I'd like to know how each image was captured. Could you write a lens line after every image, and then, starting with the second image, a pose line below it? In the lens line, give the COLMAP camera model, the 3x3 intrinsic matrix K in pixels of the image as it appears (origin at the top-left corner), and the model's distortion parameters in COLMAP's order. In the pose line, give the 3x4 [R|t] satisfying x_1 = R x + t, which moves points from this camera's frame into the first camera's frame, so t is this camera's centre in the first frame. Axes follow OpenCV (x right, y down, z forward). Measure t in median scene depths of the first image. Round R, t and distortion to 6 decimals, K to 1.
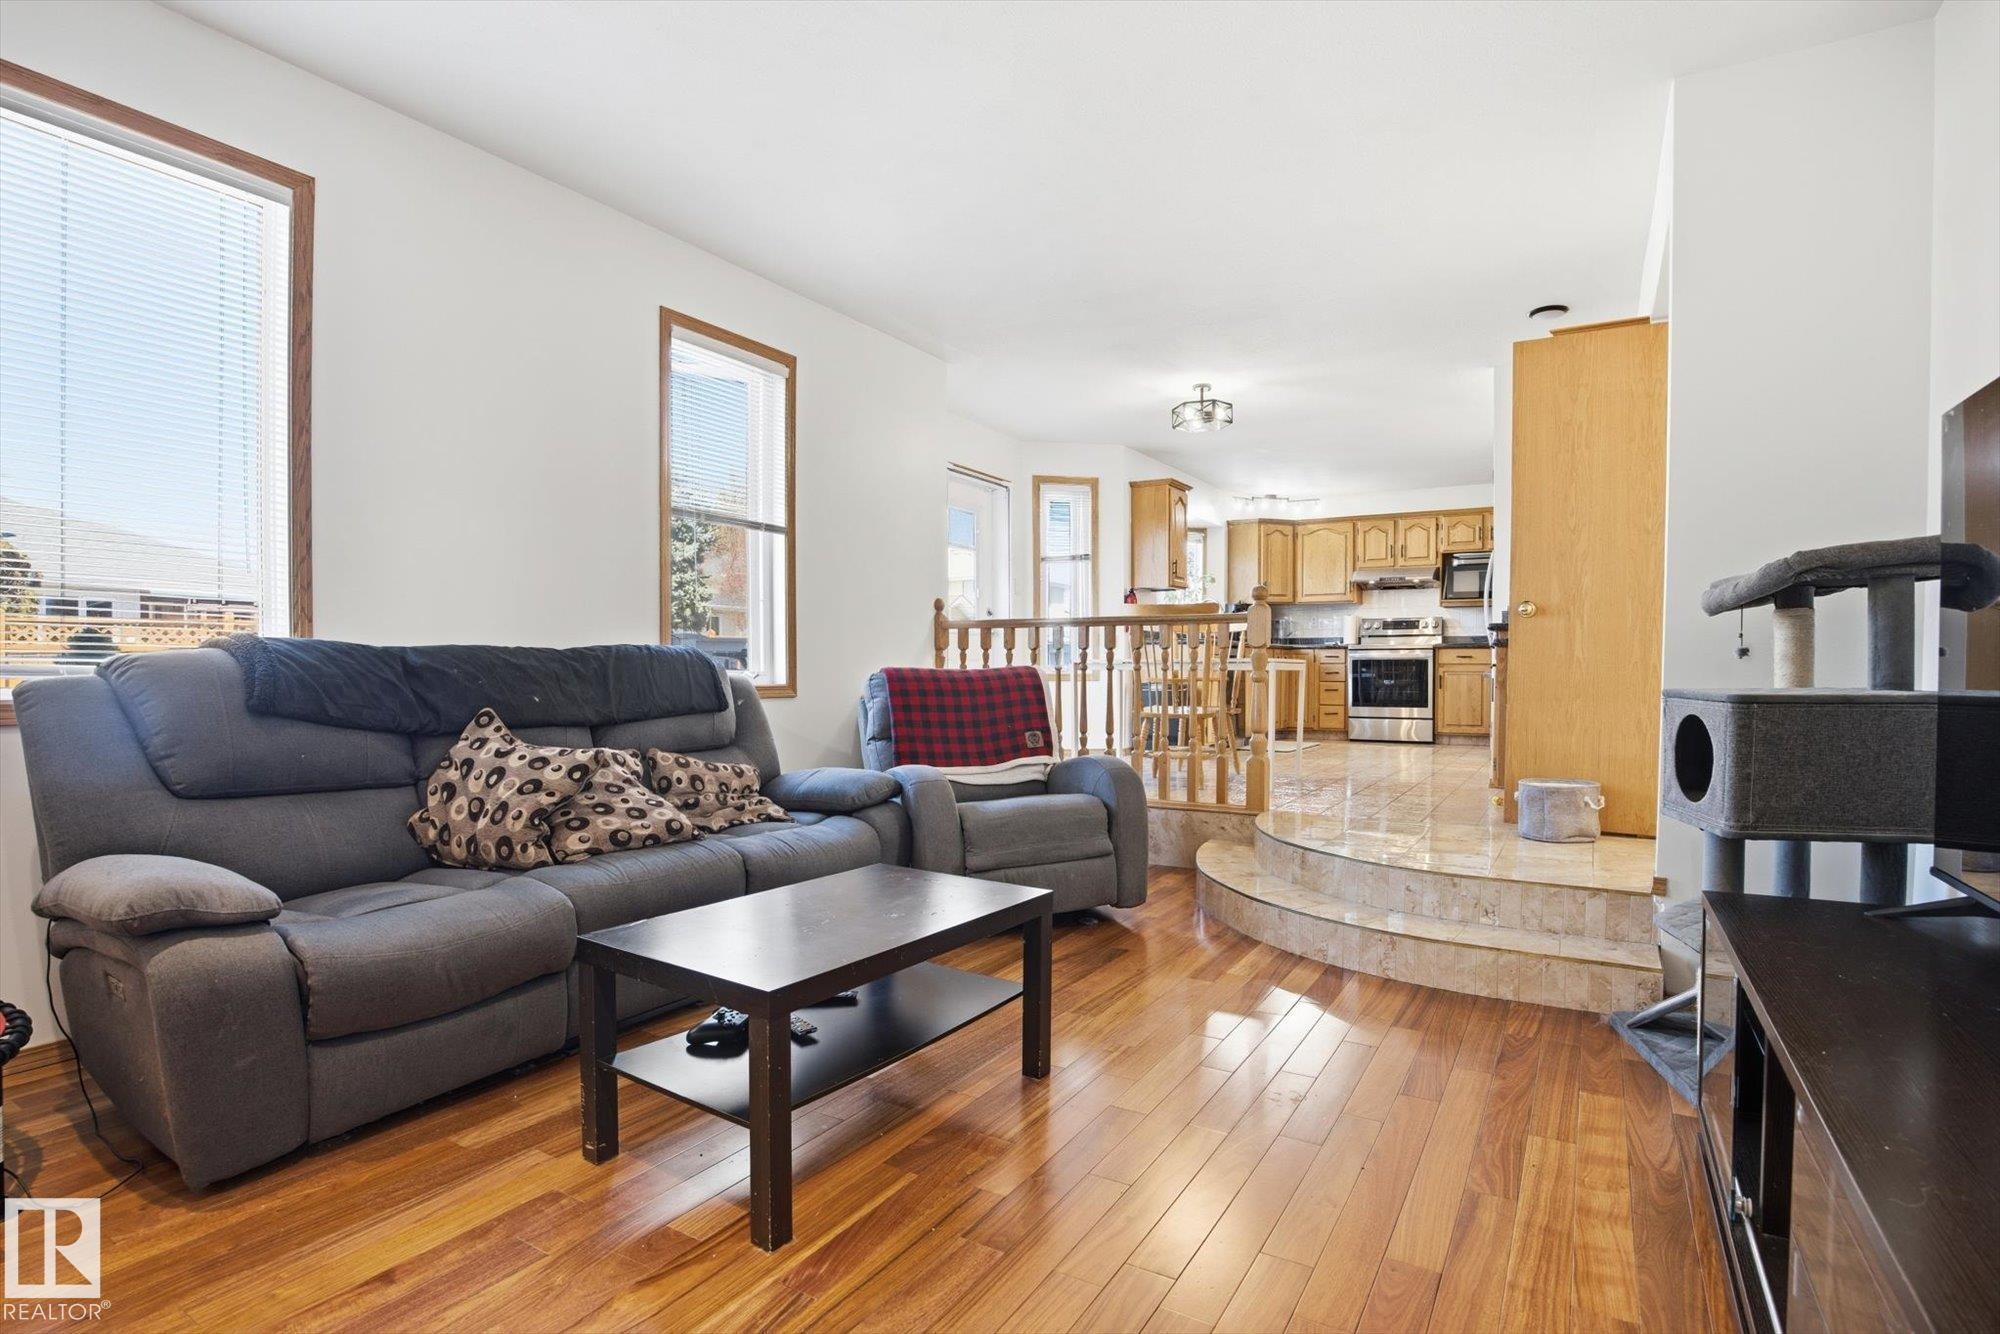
lens RADIAL K [[1038.3, 0, 999.3], [0, 1038.3, 654.0], [0, 0, 1]] dist [-0.034663, 0.000072]
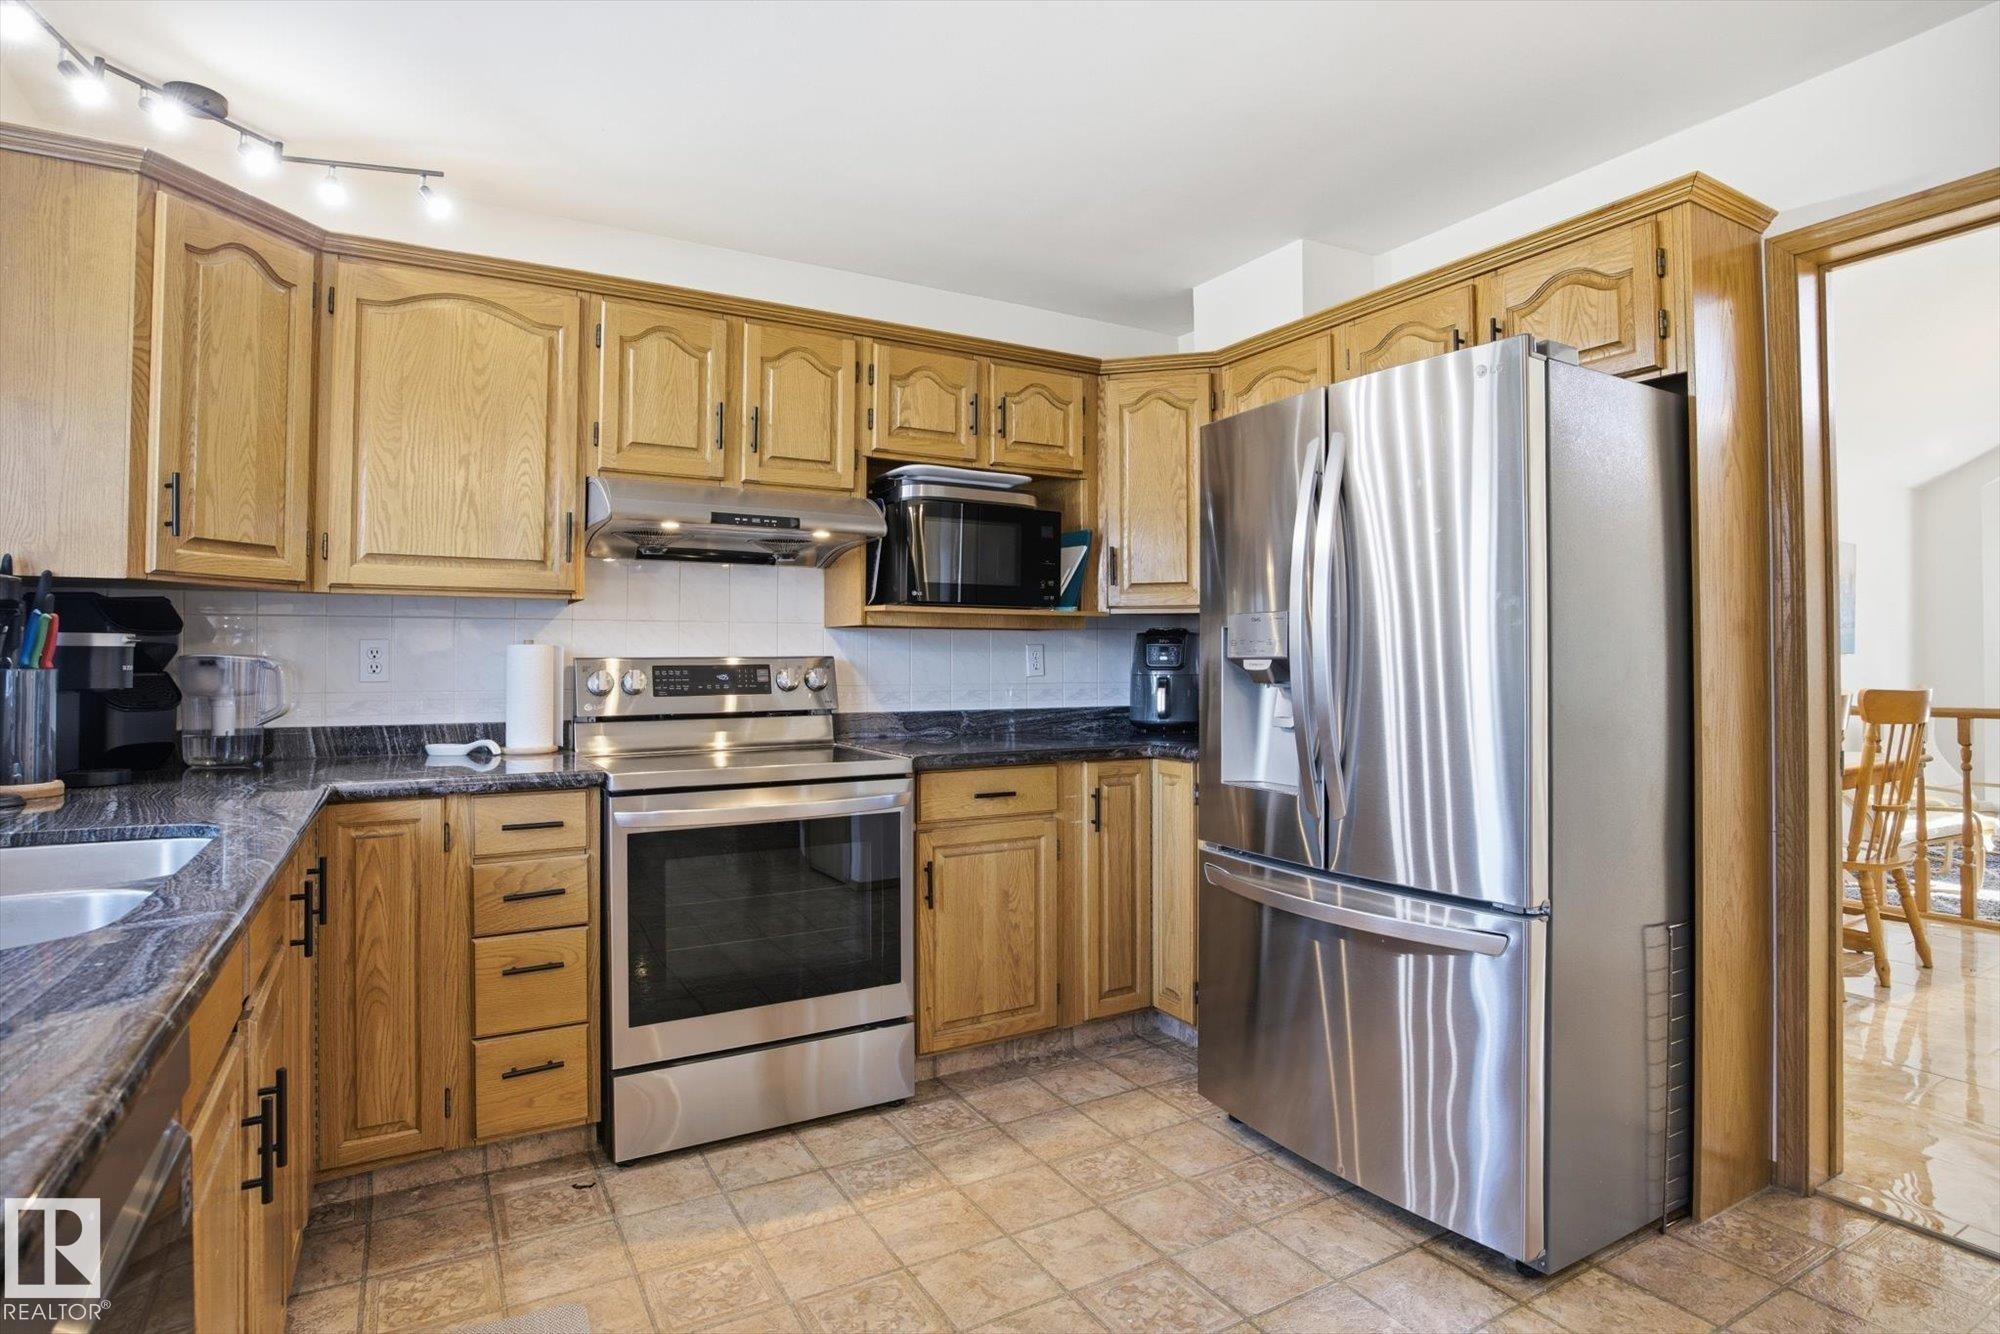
lens RADIAL K [[1038.3, 0, 999.3], [0, 1038.3, 654.0], [0, 0, 1]] dist [-0.034663, 0.000072]
pose [[0.494058, 0.006694, 0.869403, 0.170504], [-0.005719, 0.999974, -0.004449, -0.035498], [-0.869410, -0.002774, 0.494083, 0.792322]]
